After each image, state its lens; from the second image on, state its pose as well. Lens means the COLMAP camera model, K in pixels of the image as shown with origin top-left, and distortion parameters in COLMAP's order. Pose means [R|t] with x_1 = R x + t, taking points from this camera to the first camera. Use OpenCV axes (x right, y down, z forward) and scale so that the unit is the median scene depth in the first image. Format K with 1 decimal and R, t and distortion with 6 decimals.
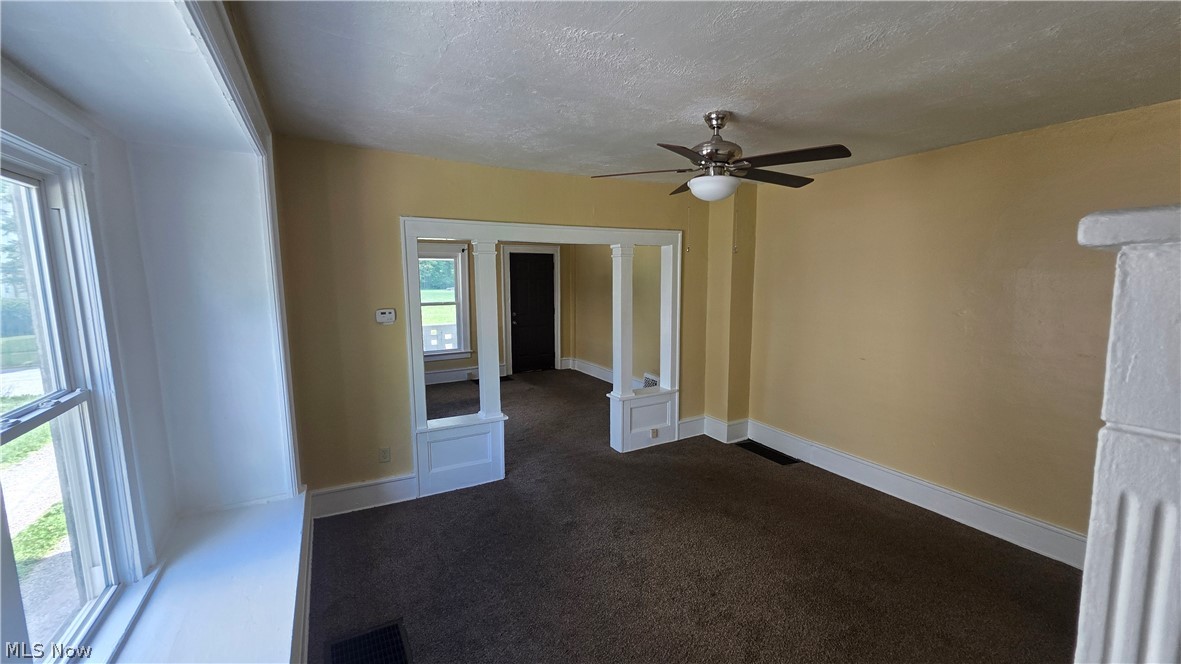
lens RADIAL K [[470.7, 0, 583.9], [0, 470.7, 326.7], [0, 0, 1]] dist [-0.001751, 0.000497]
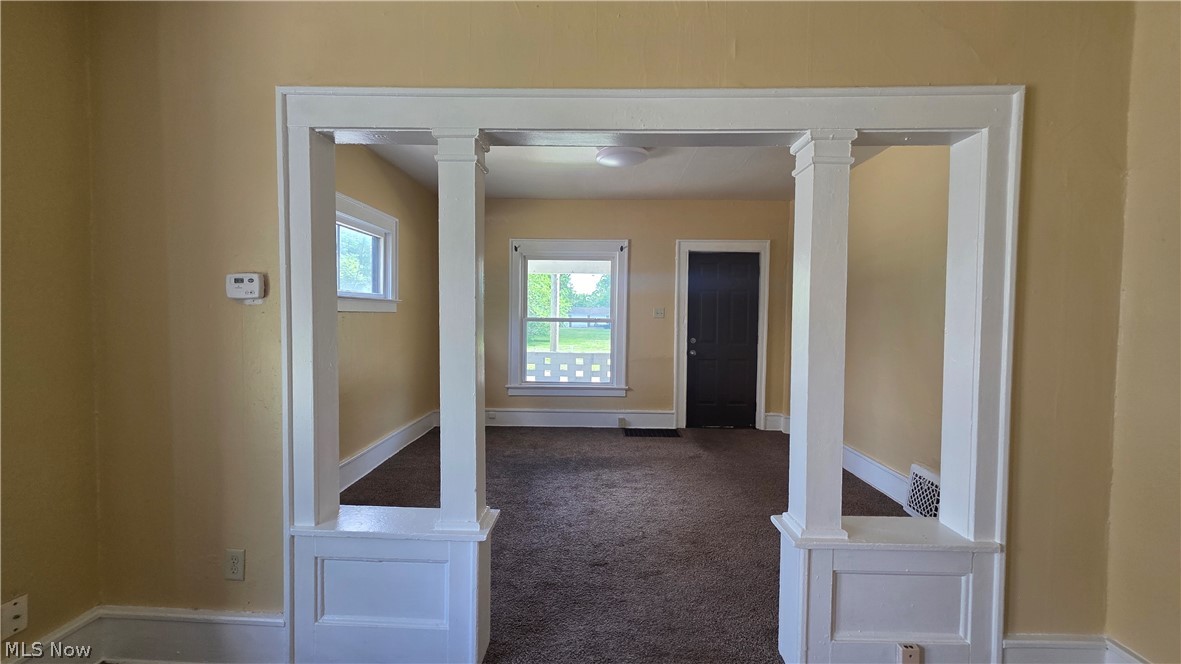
lens RADIAL K [[470.7, 0, 586.6], [0, 470.7, 329.1], [0, 0, 1]] dist [-0.001751, 0.000497]
pose [[0.863254, 0.031752, -0.503770, 0.105669], [-0.073427, 0.995303, -0.063090, 0.019354], [0.499400, 0.091453, 0.861531, 0.535624]]
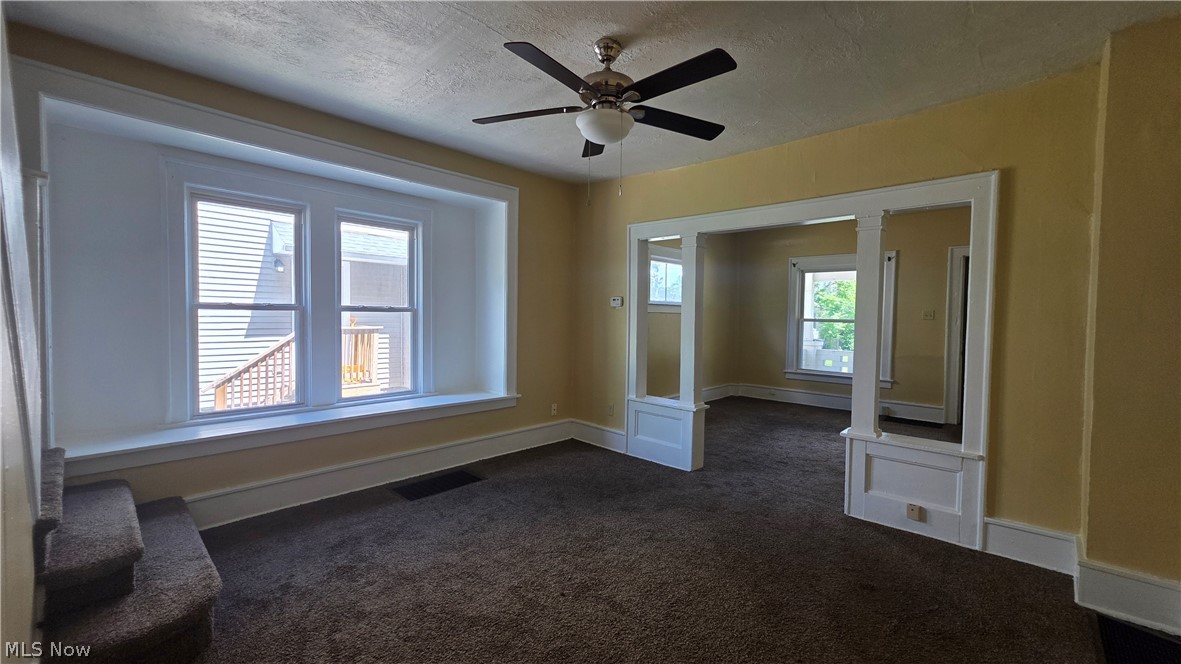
lens RADIAL K [[470.7, 0, 595.5], [0, 470.7, 329.6], [0, 0, 1]] dist [-0.001751, 0.000497]
pose [[0.323257, 0.041884, -0.945384, 0.568887], [-0.124431, 0.992227, 0.001413, 0.041315], [0.938095, 0.117179, 0.325956, 0.375792]]
